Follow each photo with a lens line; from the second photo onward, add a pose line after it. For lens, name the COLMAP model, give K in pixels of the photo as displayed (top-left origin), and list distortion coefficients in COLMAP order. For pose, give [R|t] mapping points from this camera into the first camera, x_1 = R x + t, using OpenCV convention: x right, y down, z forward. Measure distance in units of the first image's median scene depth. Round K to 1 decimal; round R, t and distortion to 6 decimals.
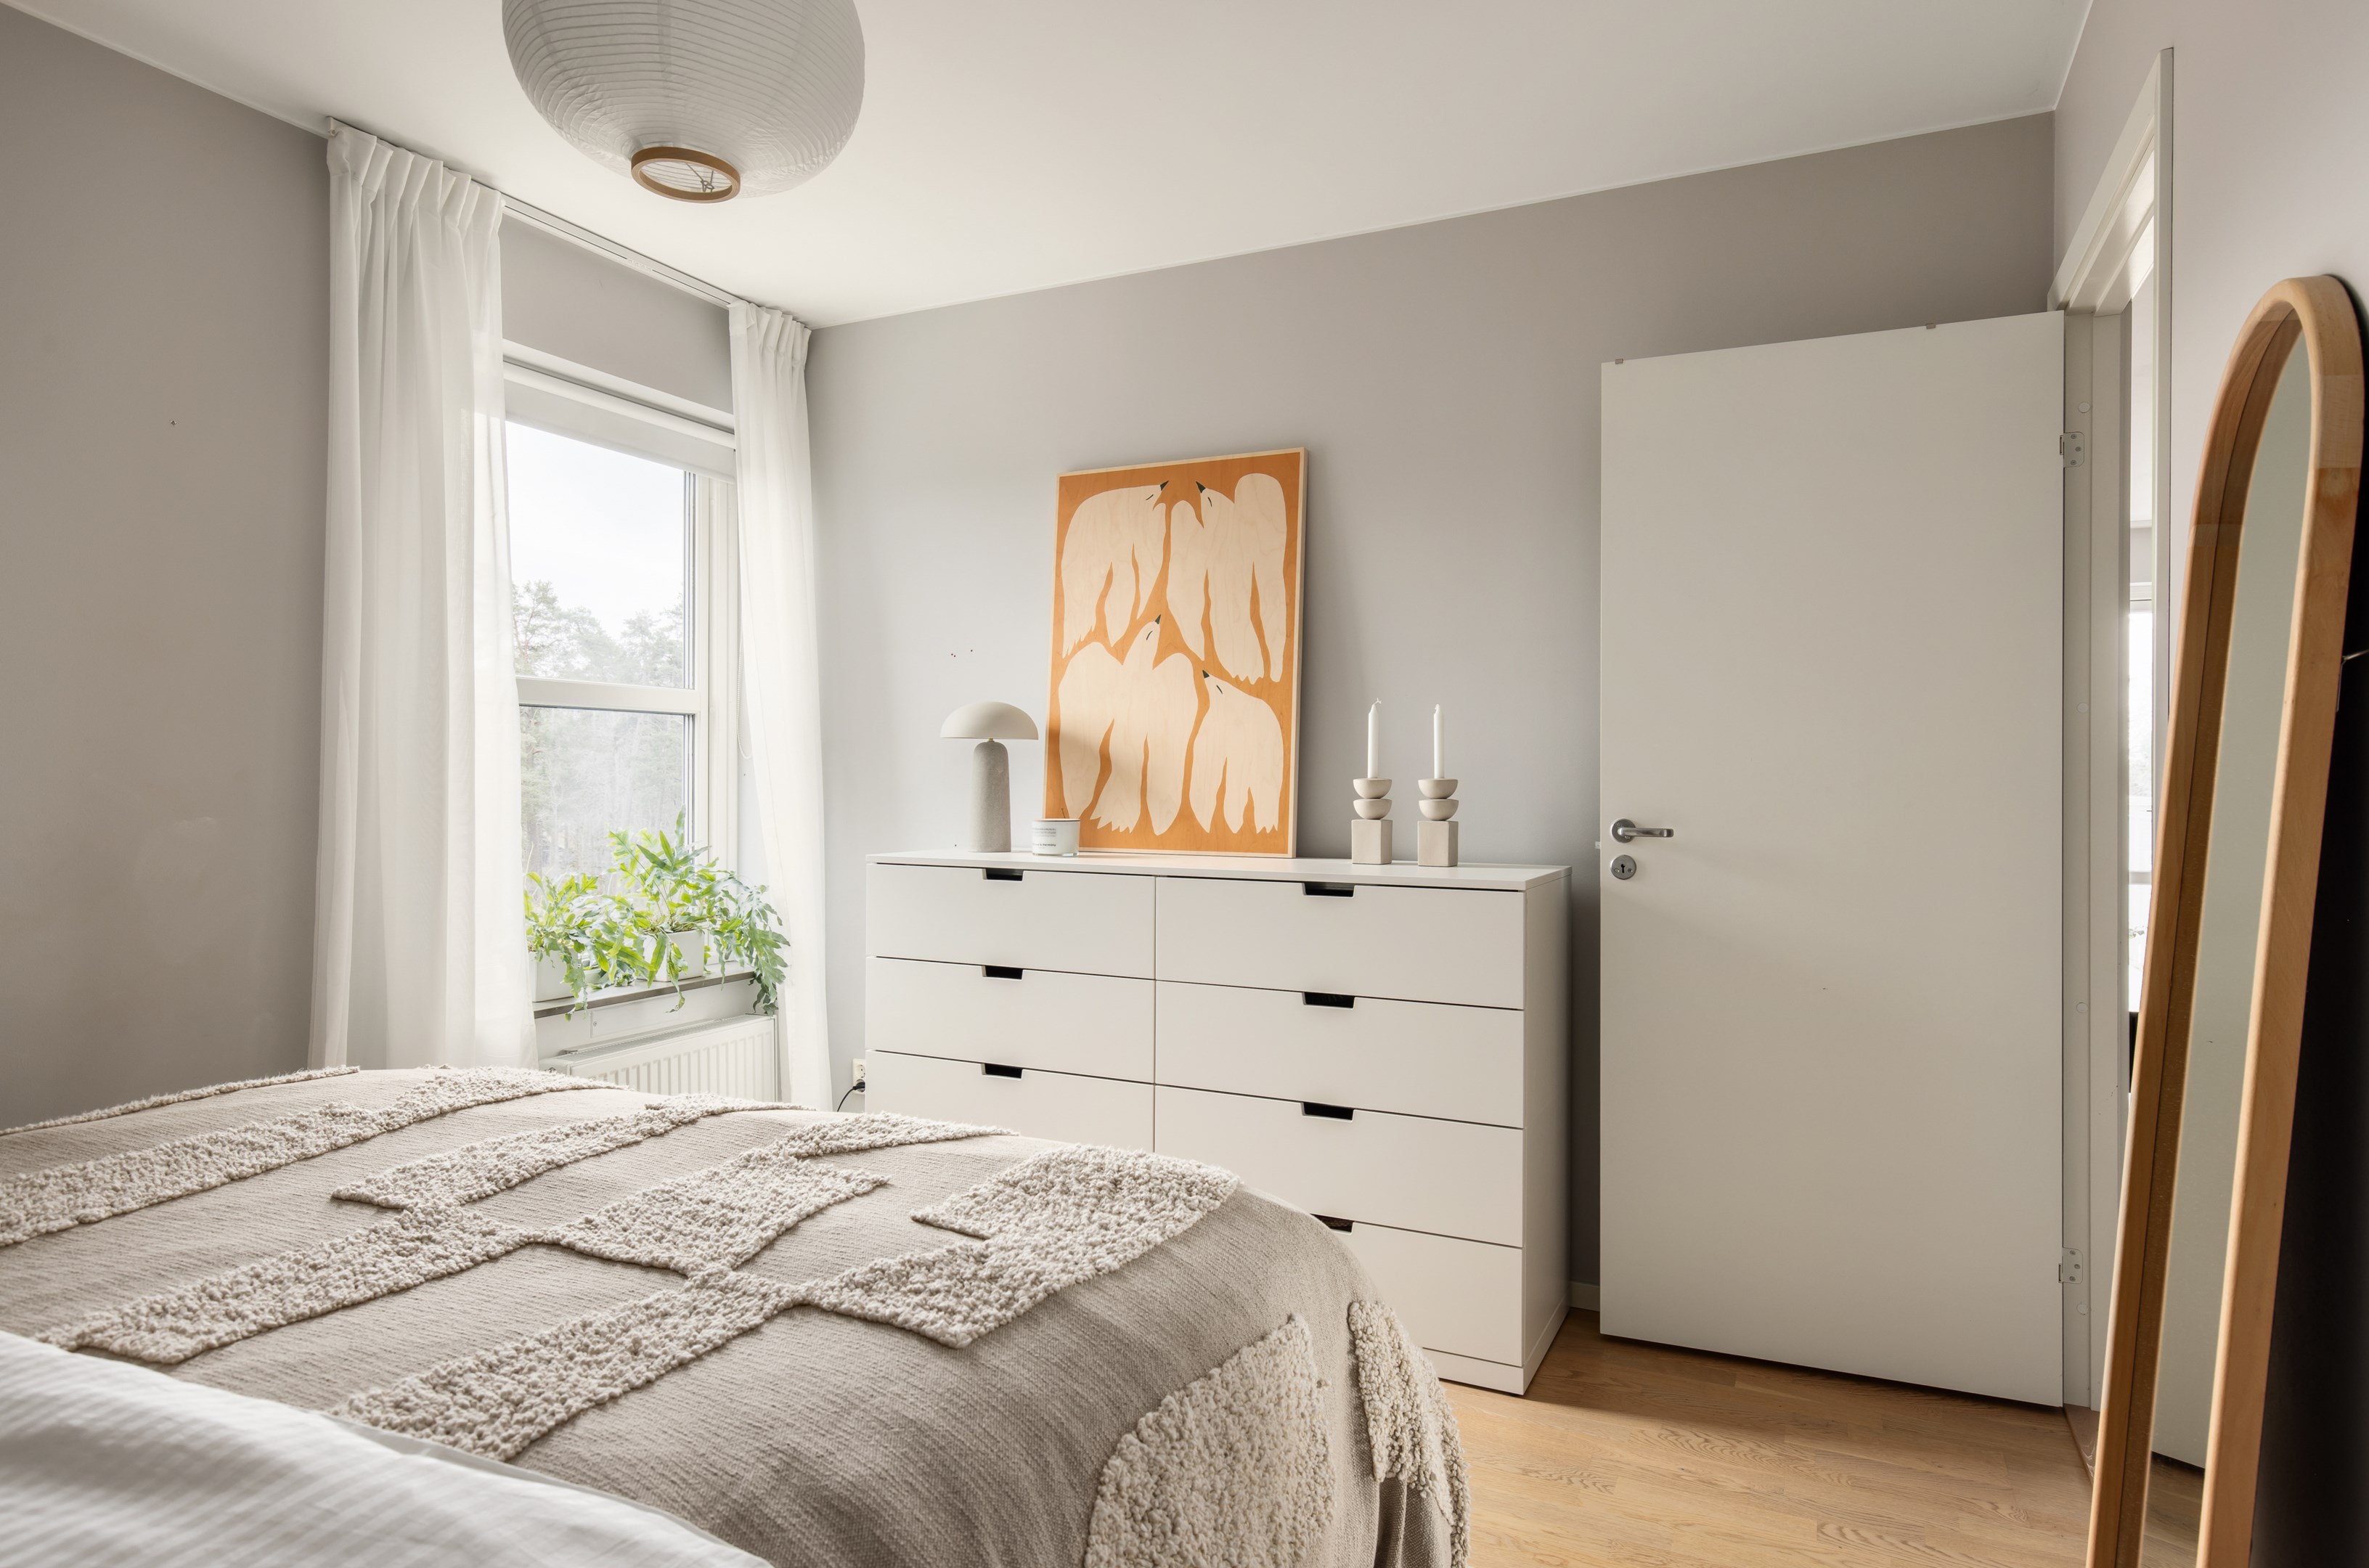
lens RADIAL K [[1360.2, 0, 1184.0], [0, 1360.2, 785.1], [0, 0, 1]] dist [-0.001201, -0.000026]
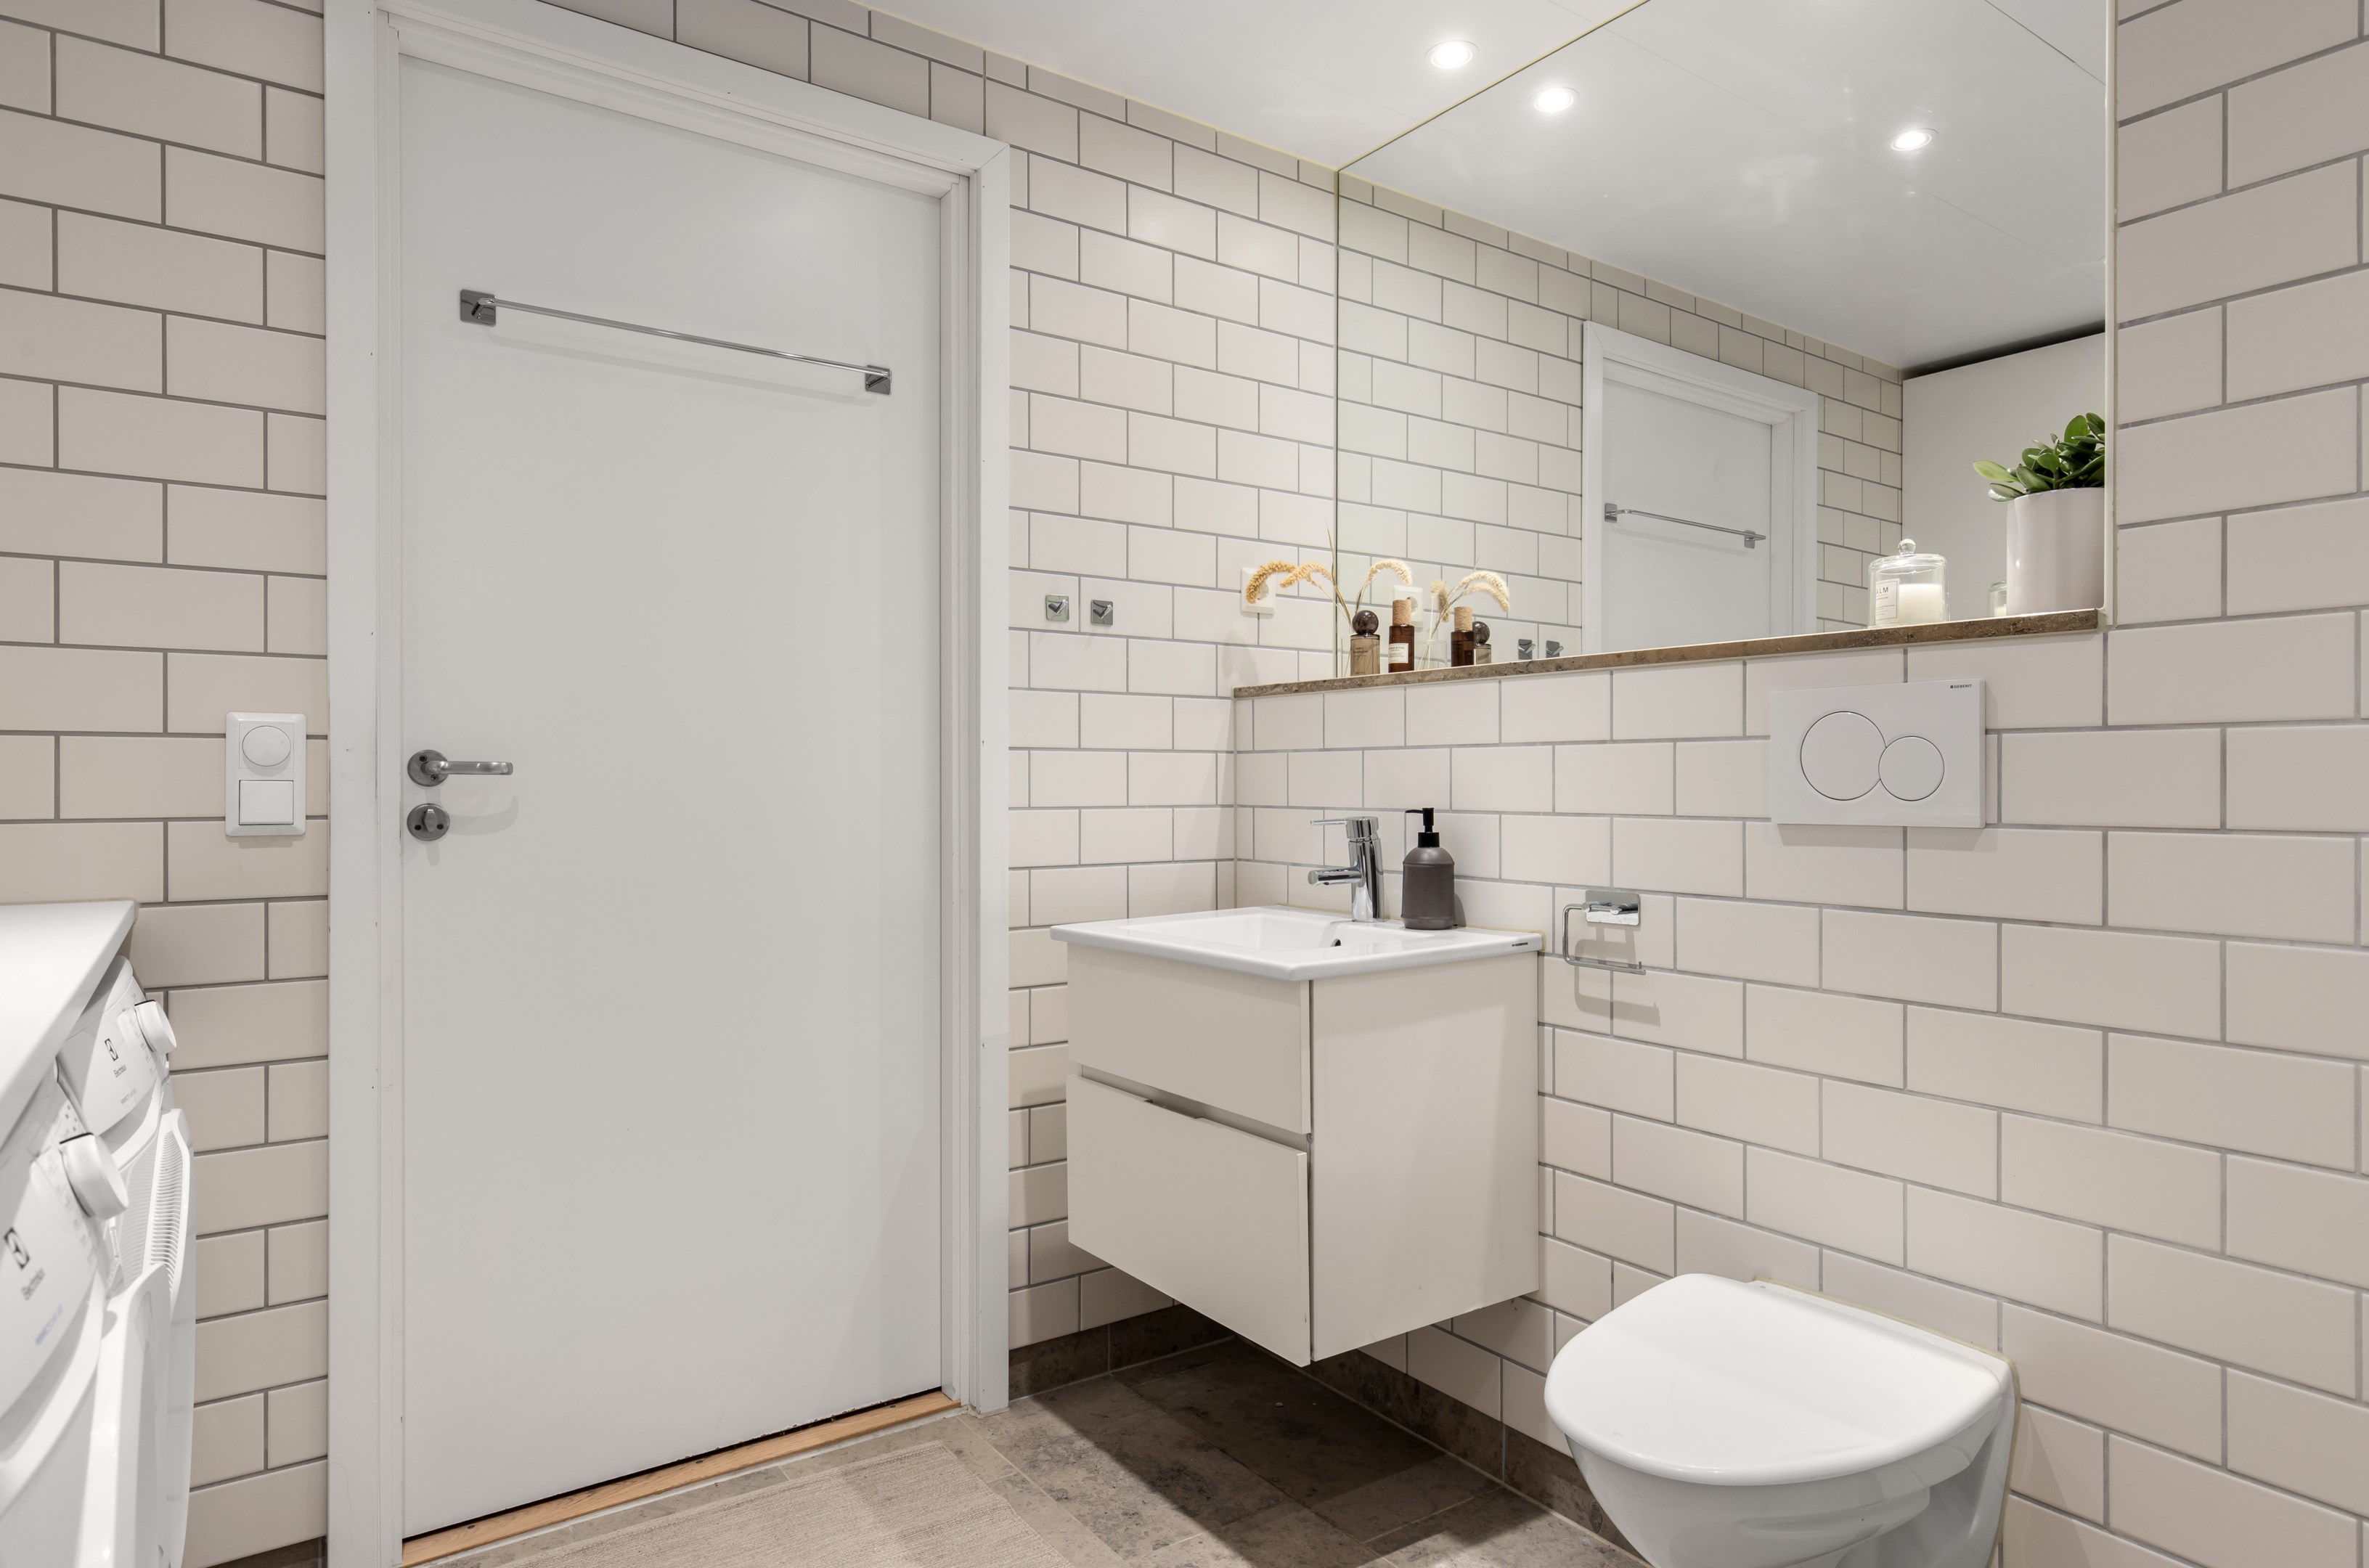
lens RADIAL K [[1360.2, 0, 1184.7], [0, 1360.2, 783.4], [0, 0, 1]] dist [-0.001201, -0.000026]
pose [[-0.871135, -0.003589, 0.491031, -0.367402], [-0.000415, 0.999978, 0.006572, 0.037185], [-0.491044, 0.005521, -0.871118, 1.444958]]
